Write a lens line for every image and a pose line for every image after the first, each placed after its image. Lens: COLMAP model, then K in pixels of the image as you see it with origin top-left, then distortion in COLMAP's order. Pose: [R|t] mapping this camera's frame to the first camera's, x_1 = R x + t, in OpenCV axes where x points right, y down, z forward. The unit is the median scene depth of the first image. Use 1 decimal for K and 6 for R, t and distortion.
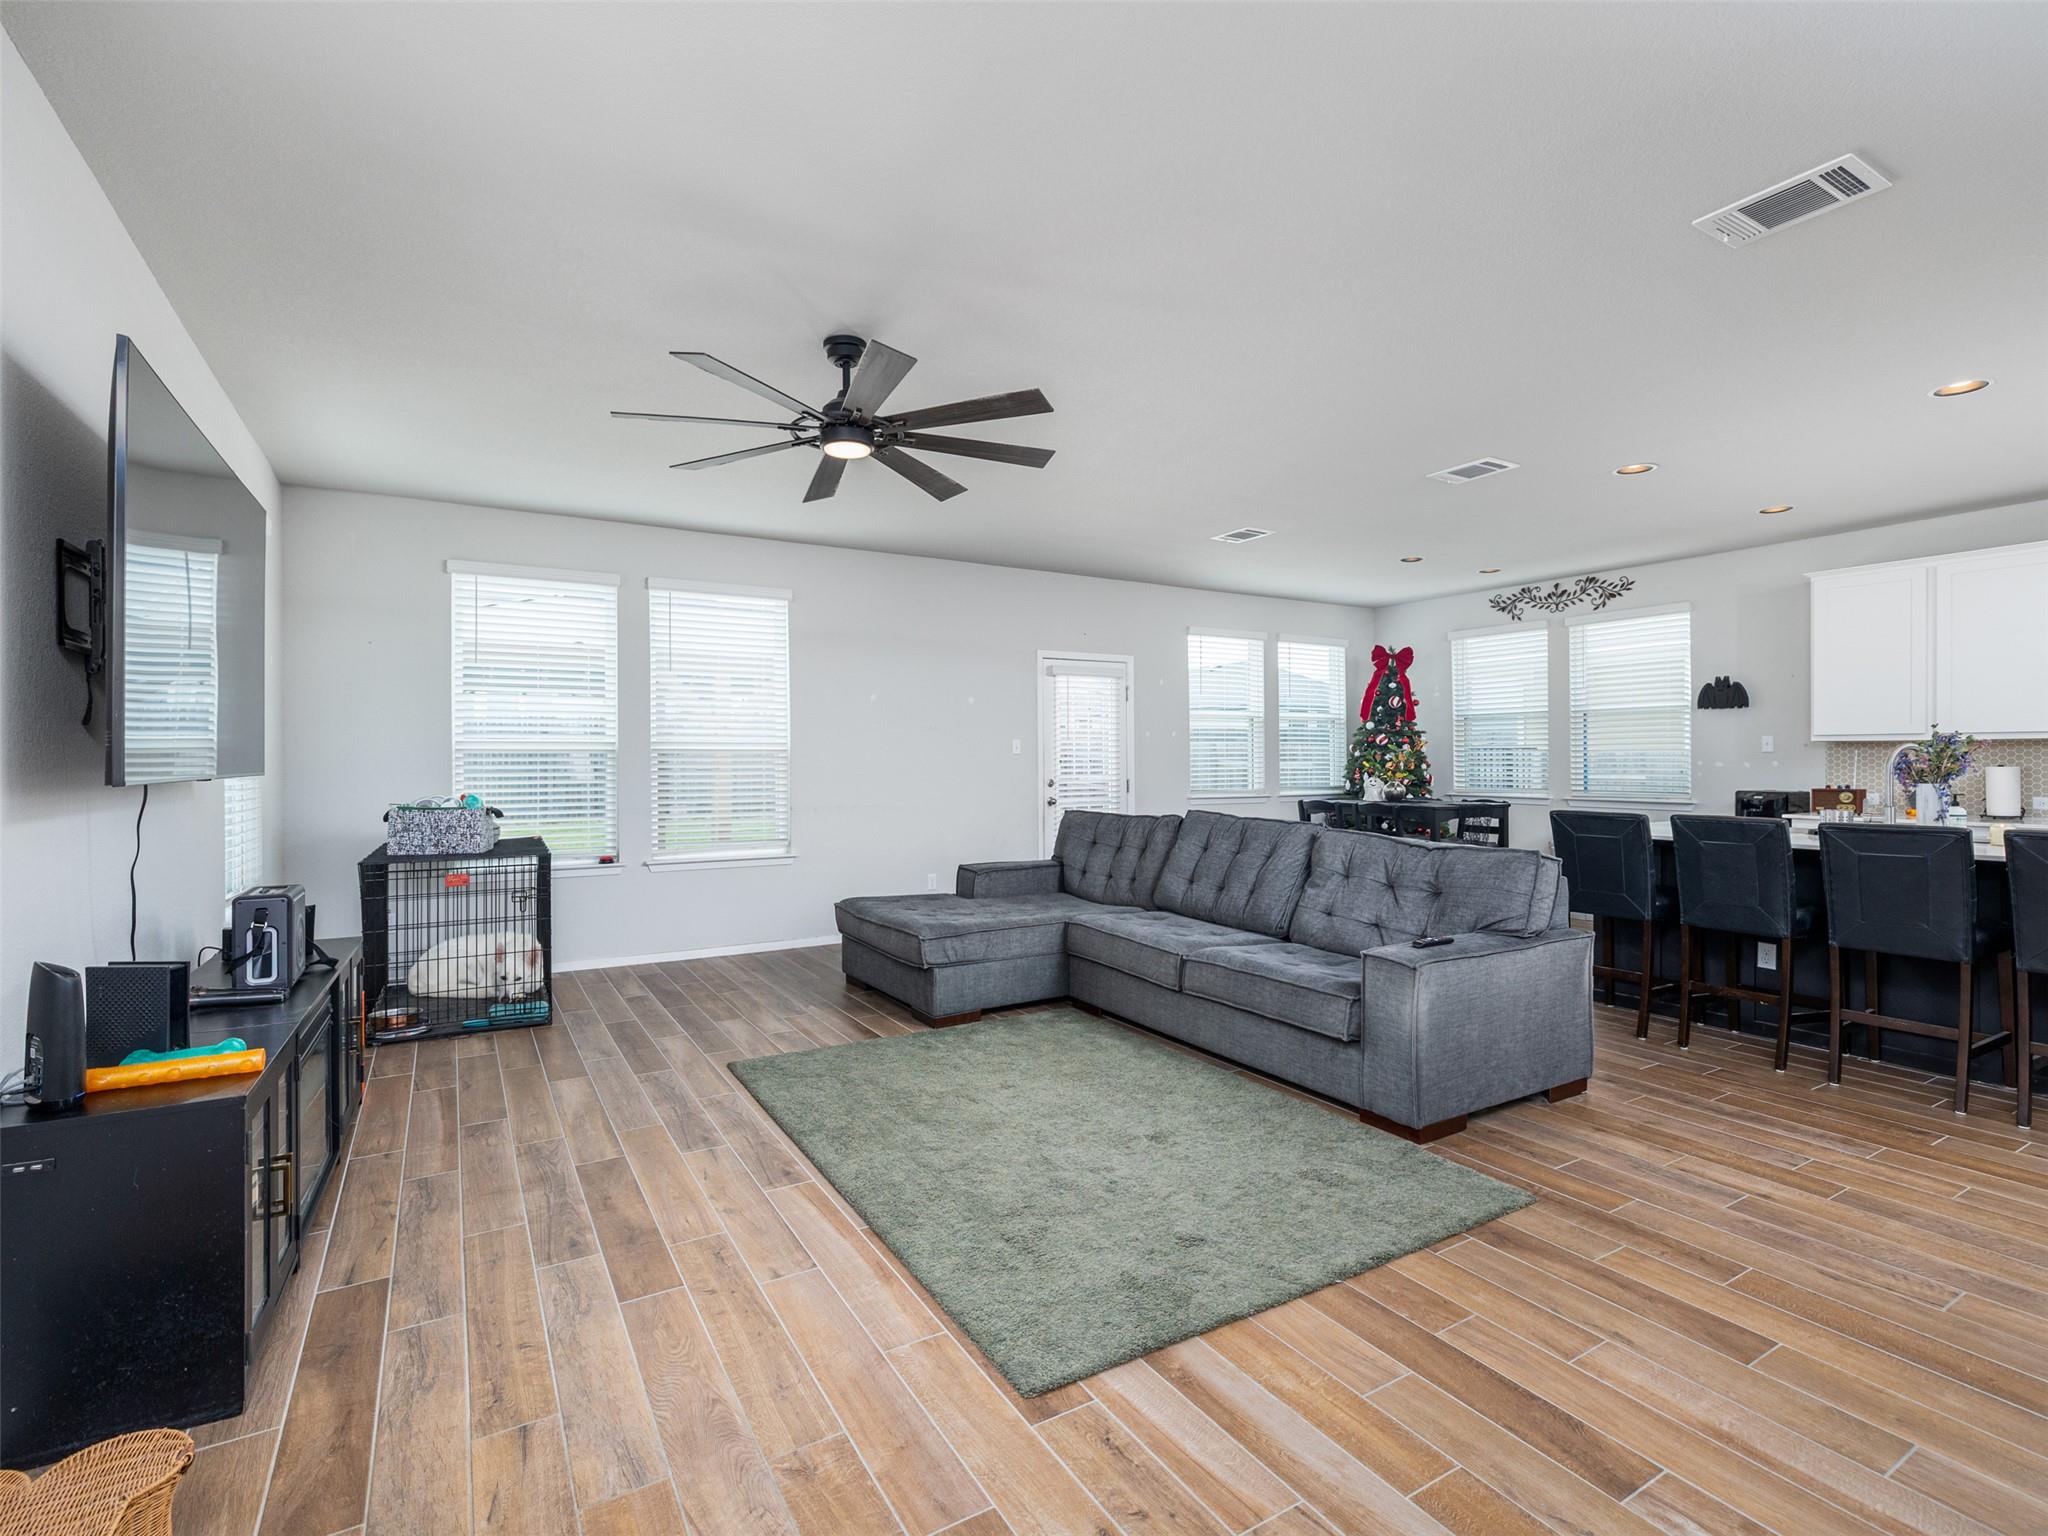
lens RADIAL K [[955.6, 0, 1024.0], [0, 955.6, 768.0], [0, 0, 1]] dist [-0.001427, 0.000654]
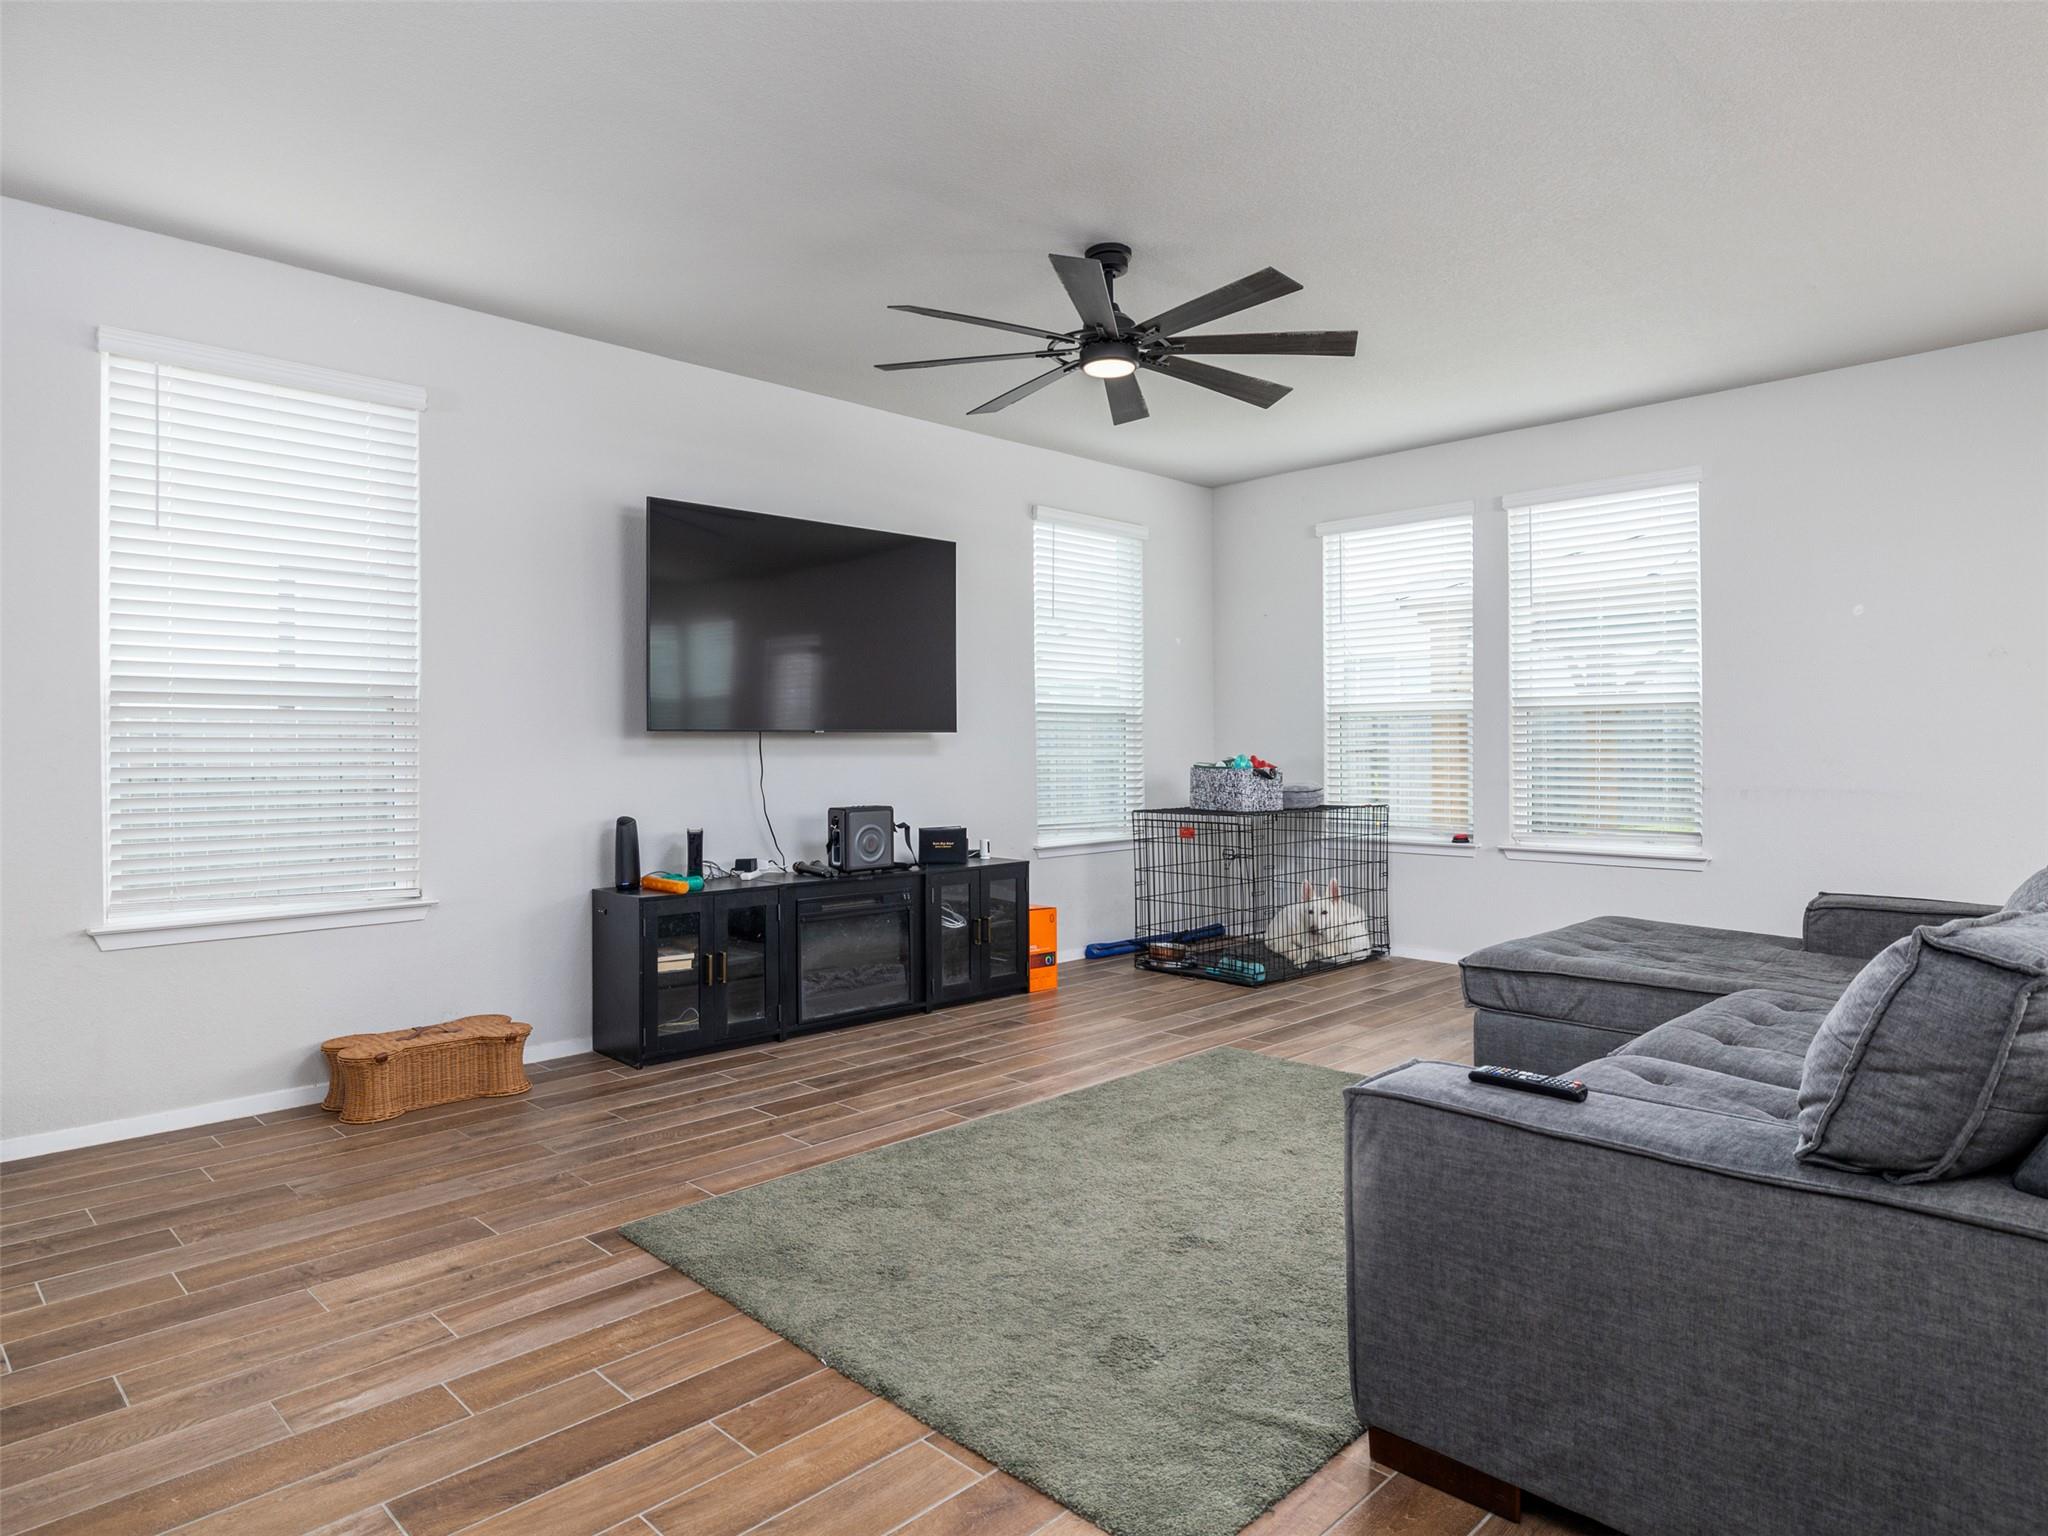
lens RADIAL K [[1217.3, 0, 1025.6], [0, 1217.3, 750.0], [0, 0, 1]] dist [-0.002525, -0.002387]
pose [[0.245411, 0.000565, -0.969419, 0.765920], [0.000076, 1.000000, 0.000602, 0.024819], [0.969419, -0.000221, 0.245411, 0.531793]]
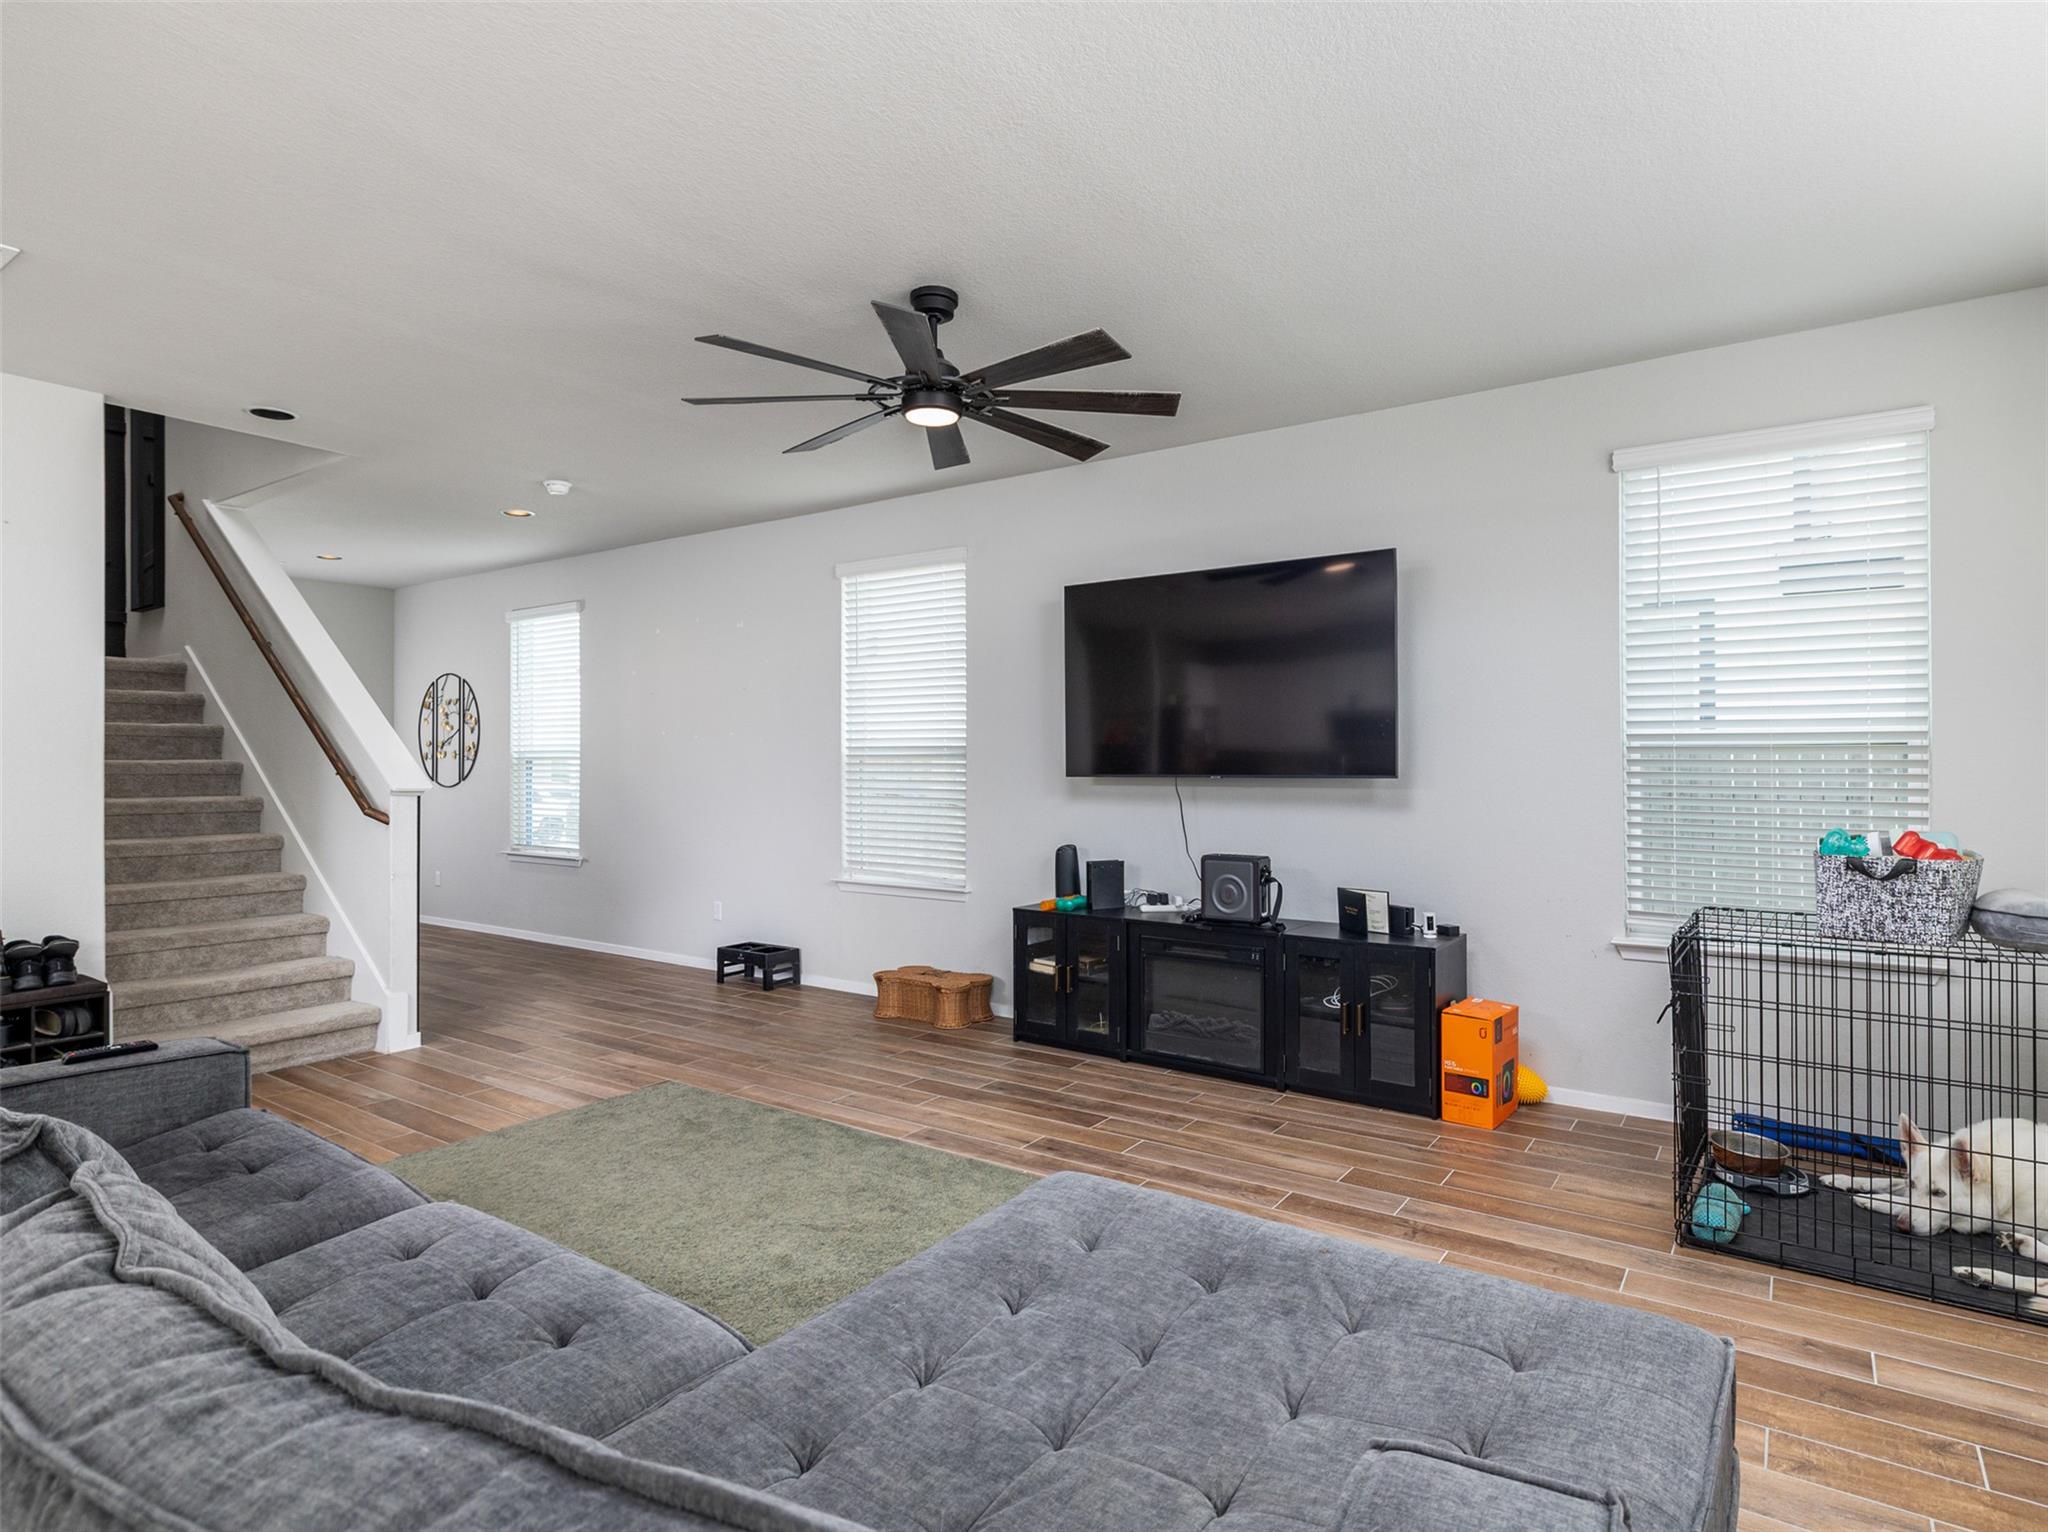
lens RADIAL K [[1129.6, 0, 1024.0], [0, 1129.6, 766.0], [0, 0, 1]] dist [0.002544, -0.000150]
pose [[-0.917812, 0.011475, -0.396849, 0.126208], [0.006578, 0.999885, 0.013698, -0.023786], [0.396960, 0.009962, -0.917782, 1.665704]]
